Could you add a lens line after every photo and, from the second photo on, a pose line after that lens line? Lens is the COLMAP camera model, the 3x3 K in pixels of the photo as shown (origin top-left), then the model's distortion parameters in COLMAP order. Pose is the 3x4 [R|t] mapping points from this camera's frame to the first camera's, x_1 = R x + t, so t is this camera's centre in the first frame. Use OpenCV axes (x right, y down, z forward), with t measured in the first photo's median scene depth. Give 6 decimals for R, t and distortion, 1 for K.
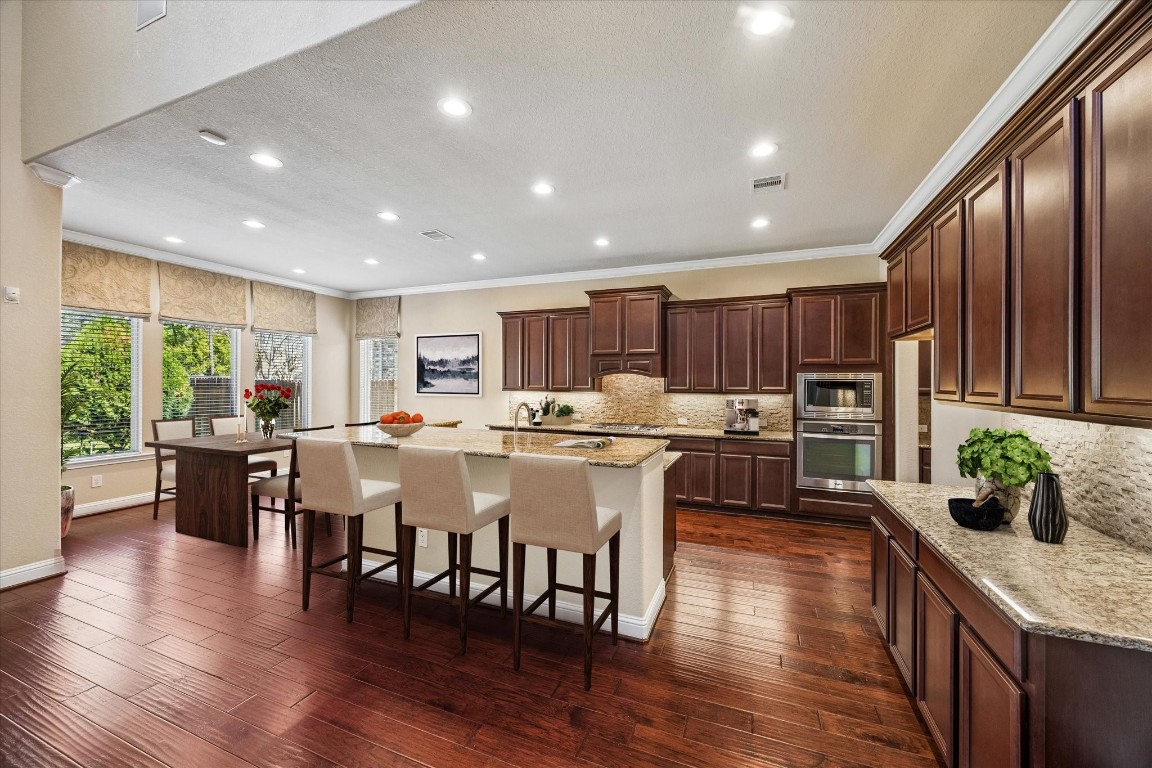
lens RADIAL K [[449.3, 0, 577.9], [0, 449.3, 379.4], [0, 0, 1]] dist [0.002598, -0.000053]
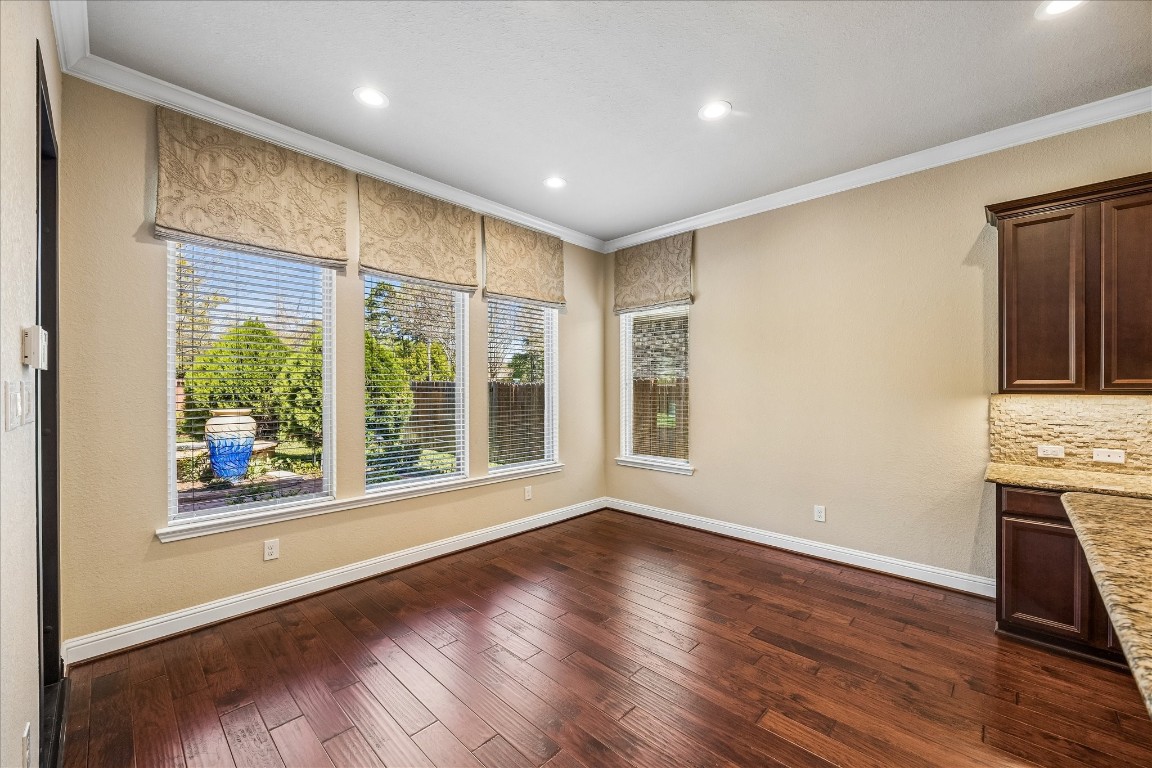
lens RADIAL K [[449.3, 0, 574.3], [0, 449.3, 386.8], [0, 0, 1]] dist [0.002598, -0.000053]
pose [[0.931720, -0.005563, -0.363134, -0.392666], [0.006592, 0.999977, 0.001593, 0.016165], [0.363117, -0.003878, 0.931736, 0.478319]]
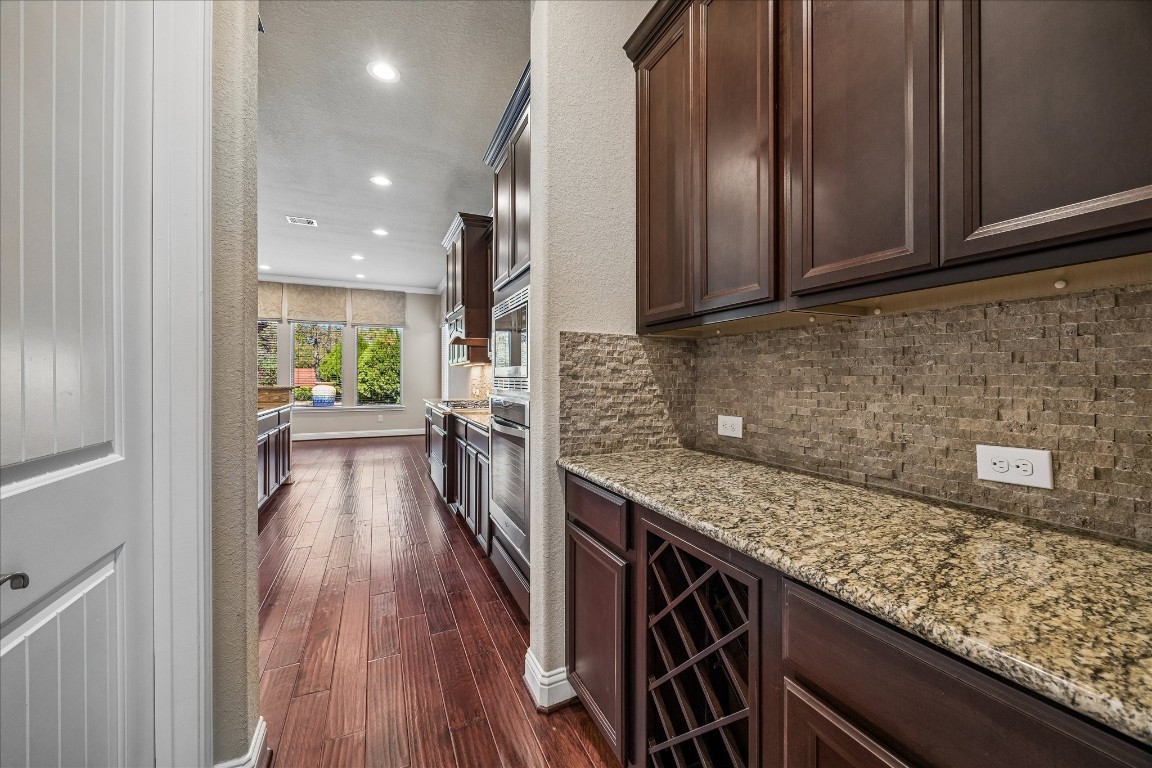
lens RADIAL K [[449.3, 0, 578.2], [0, 449.3, 382.4], [0, 0, 1]] dist [0.002598, -0.000053]
pose [[0.722940, -0.001477, -0.690910, 0.723437], [0.007131, 0.999960, 0.005325, 0.061678], [0.690874, -0.008776, 0.722922, 0.499206]]
